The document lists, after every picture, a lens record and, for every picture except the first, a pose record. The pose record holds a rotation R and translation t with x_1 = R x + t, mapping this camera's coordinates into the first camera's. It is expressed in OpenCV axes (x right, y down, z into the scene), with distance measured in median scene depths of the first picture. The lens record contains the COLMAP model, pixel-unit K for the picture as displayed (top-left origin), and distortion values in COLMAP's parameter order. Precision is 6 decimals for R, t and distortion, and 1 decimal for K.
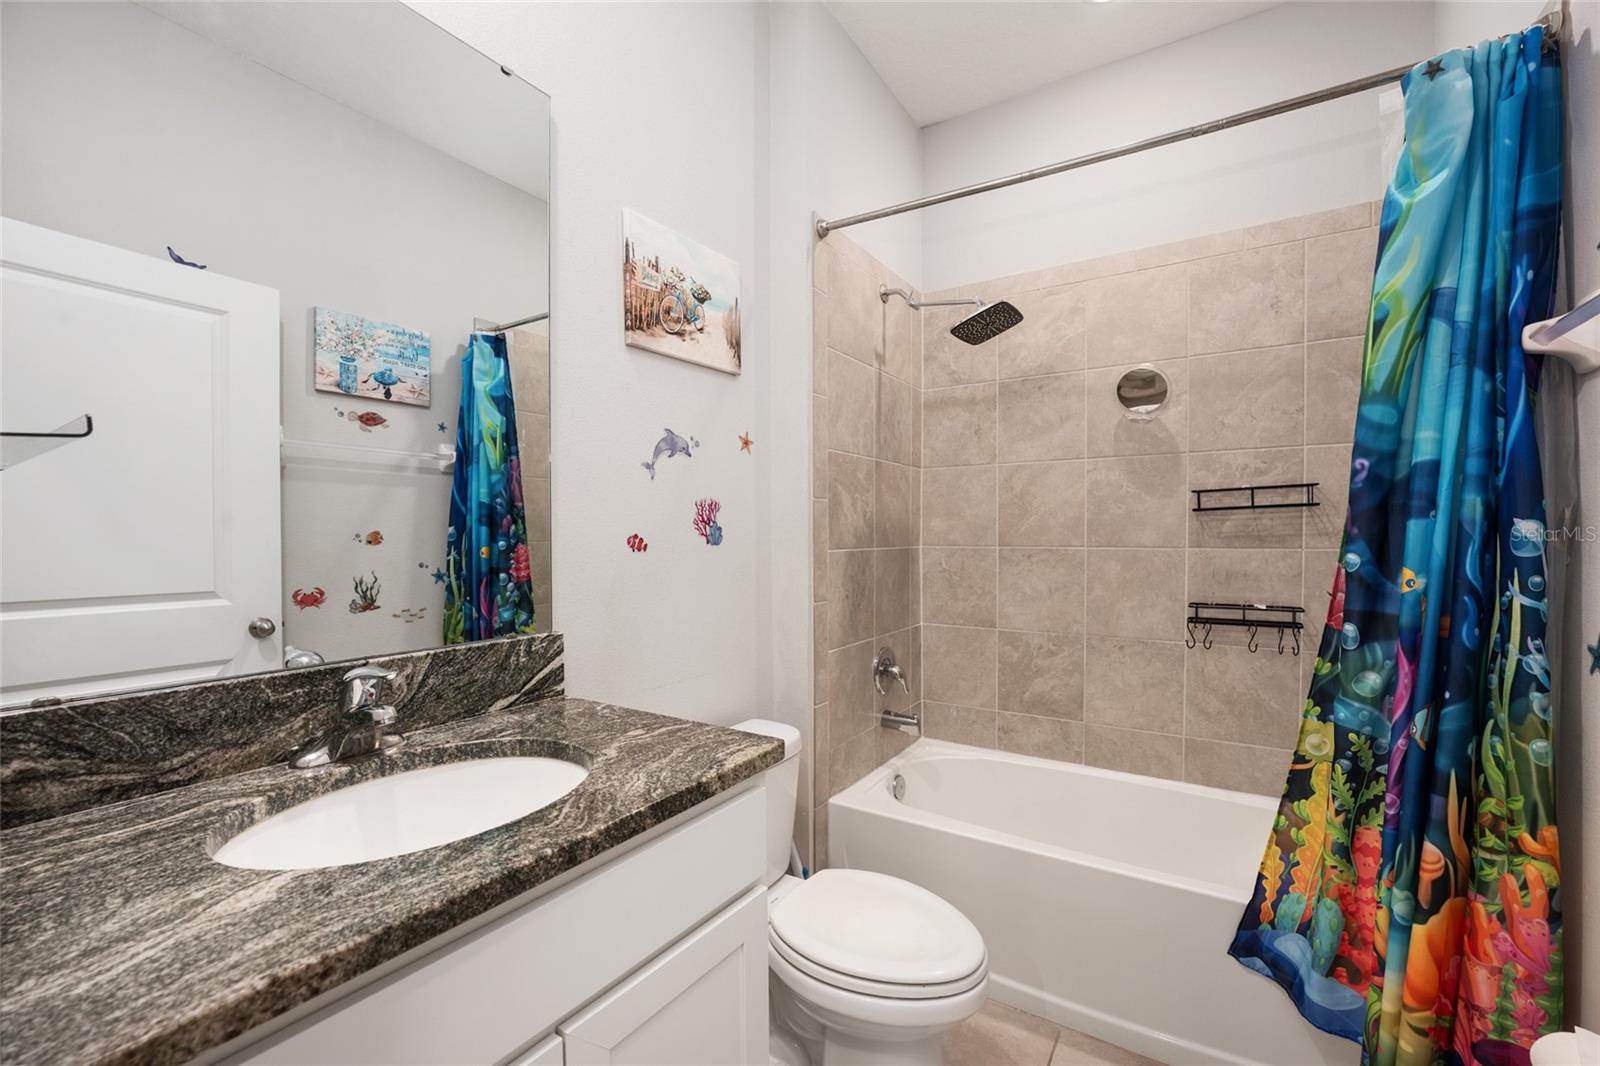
lens RADIAL K [[647.6, 0, 805.6], [0, 647.6, 546.5], [0, 0, 1]] dist [-0.031470, 0.007539]
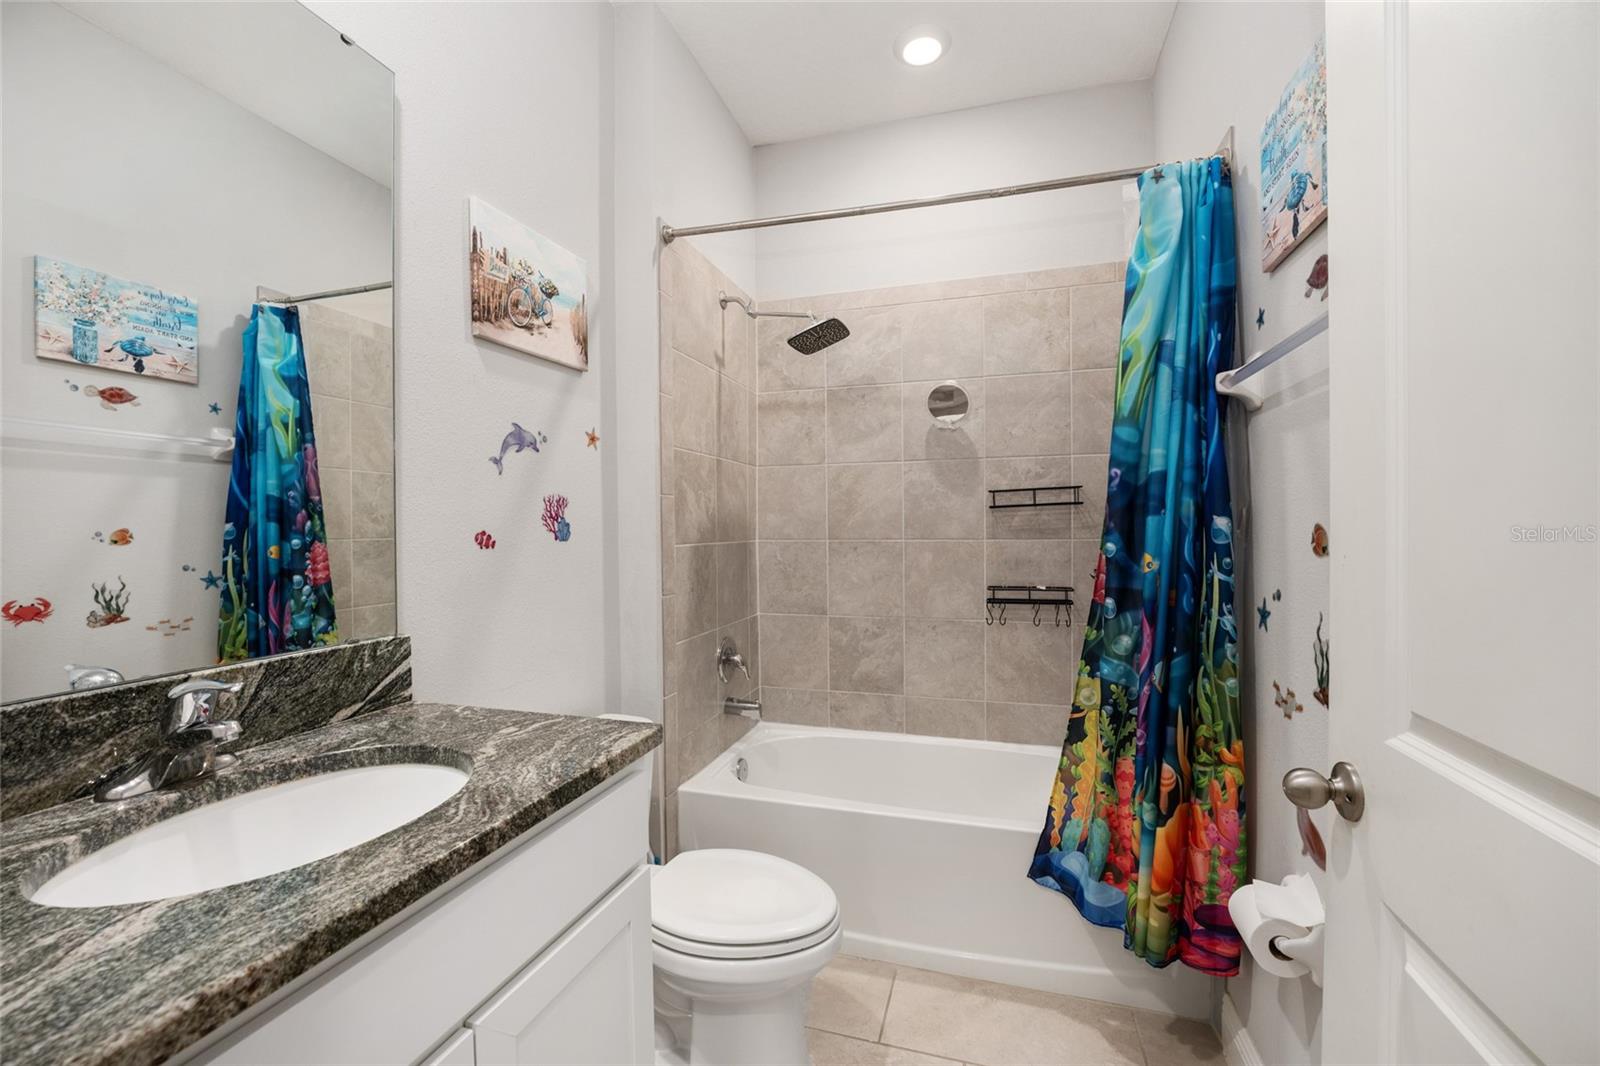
lens RADIAL K [[647.6, 0, 792.3], [0, 647.6, 530.7], [0, 0, 1]] dist [-0.031470, 0.007539]
pose [[0.964503, -0.006075, 0.264001, -0.081596], [0.010112, 0.999852, -0.013933, -0.001262], [-0.263877, 0.016108, 0.964422, -0.063848]]
